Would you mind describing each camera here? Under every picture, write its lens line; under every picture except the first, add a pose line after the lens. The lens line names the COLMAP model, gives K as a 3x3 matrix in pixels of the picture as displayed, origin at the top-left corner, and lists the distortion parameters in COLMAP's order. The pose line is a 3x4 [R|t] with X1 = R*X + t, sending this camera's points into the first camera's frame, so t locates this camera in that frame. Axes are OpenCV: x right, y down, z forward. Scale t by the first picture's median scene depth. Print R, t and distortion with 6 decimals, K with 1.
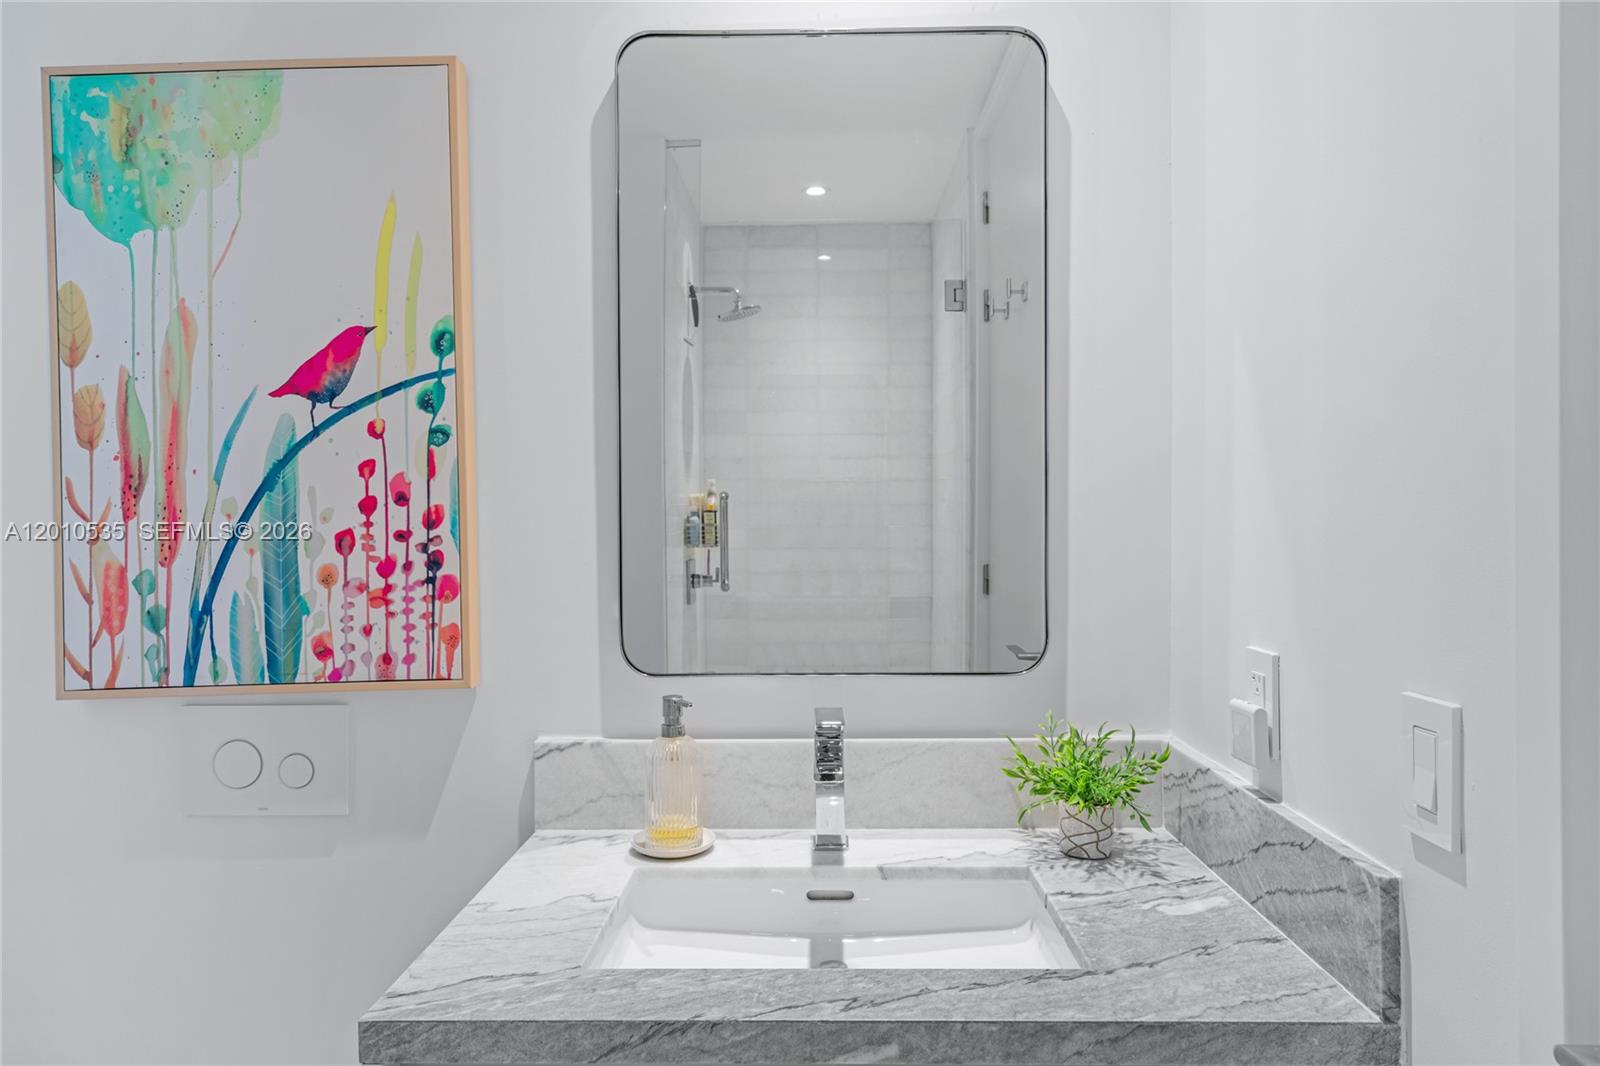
lens RADIAL K [[1008.9, 0, 801.3], [0, 1008.9, 535.3], [0, 0, 1]] dist [0.005276, 0.005882]
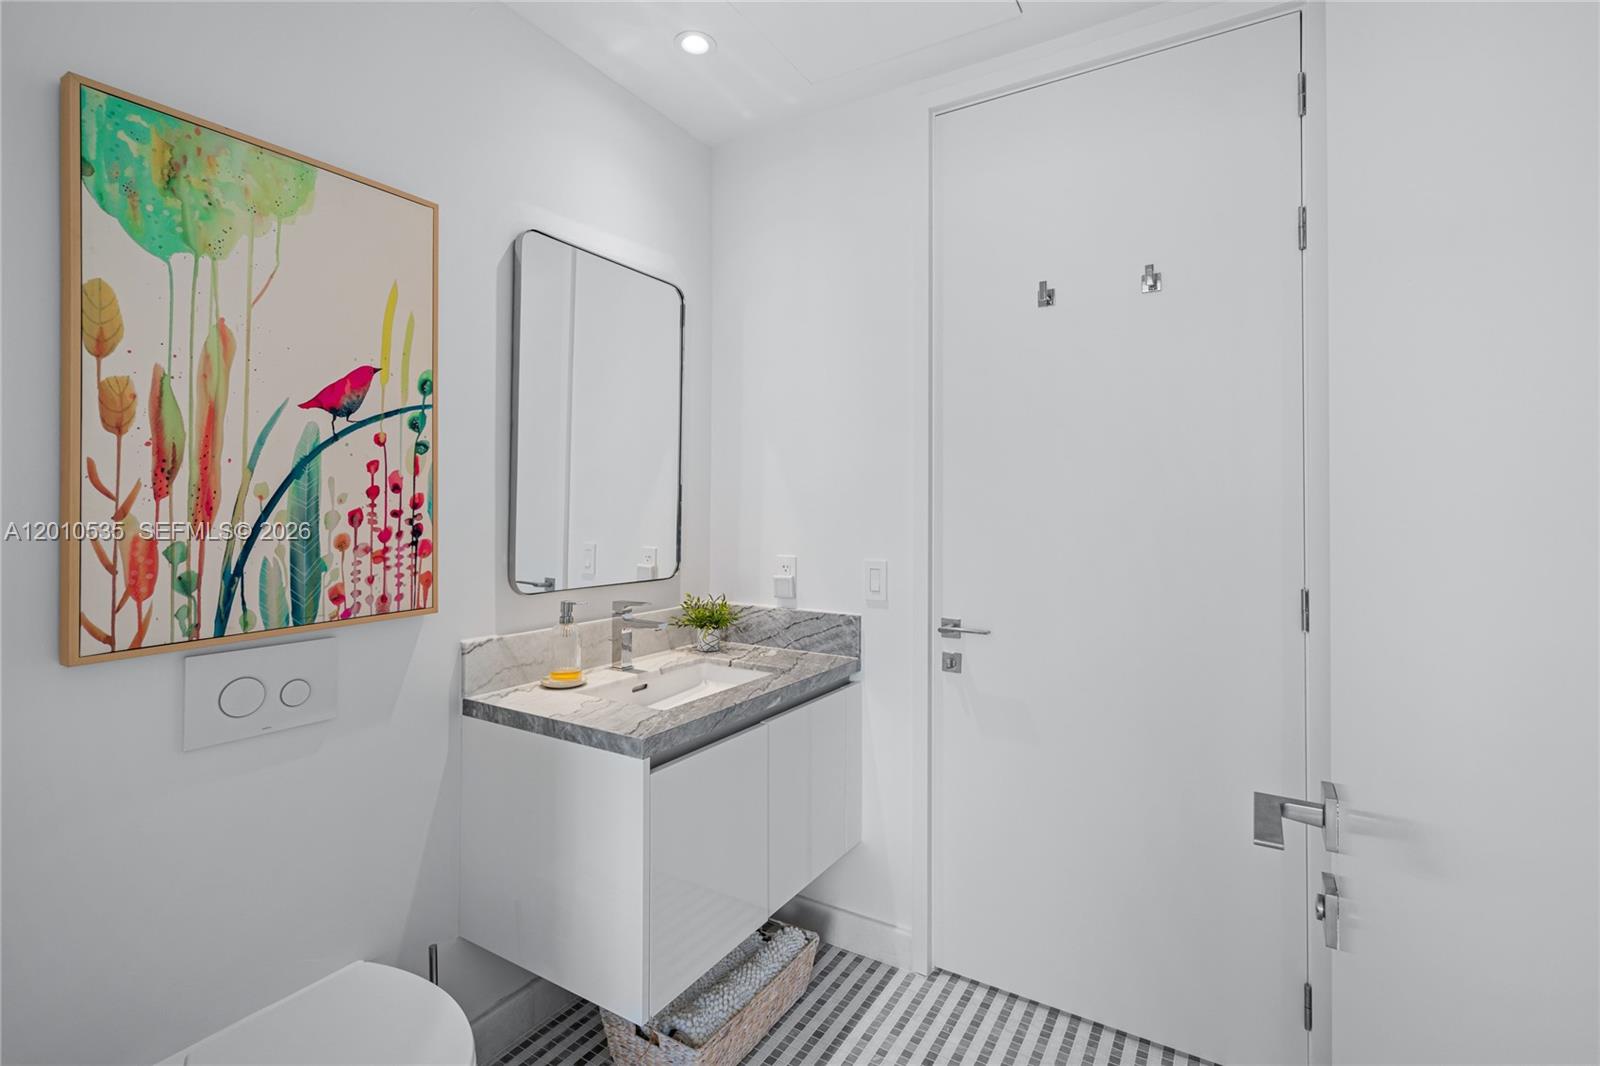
lens RADIAL K [[728.2, 0, 800.5], [0, 728.2, 517.6], [0, 0, 1]] dist [-0.006881, 0.003997]
pose [[0.511260, 0.000625, 0.859426, -1.003988], [0.004325, 0.999985, -0.003300, 0.012321], [-0.859415, 0.005404, 0.511250, -0.044915]]
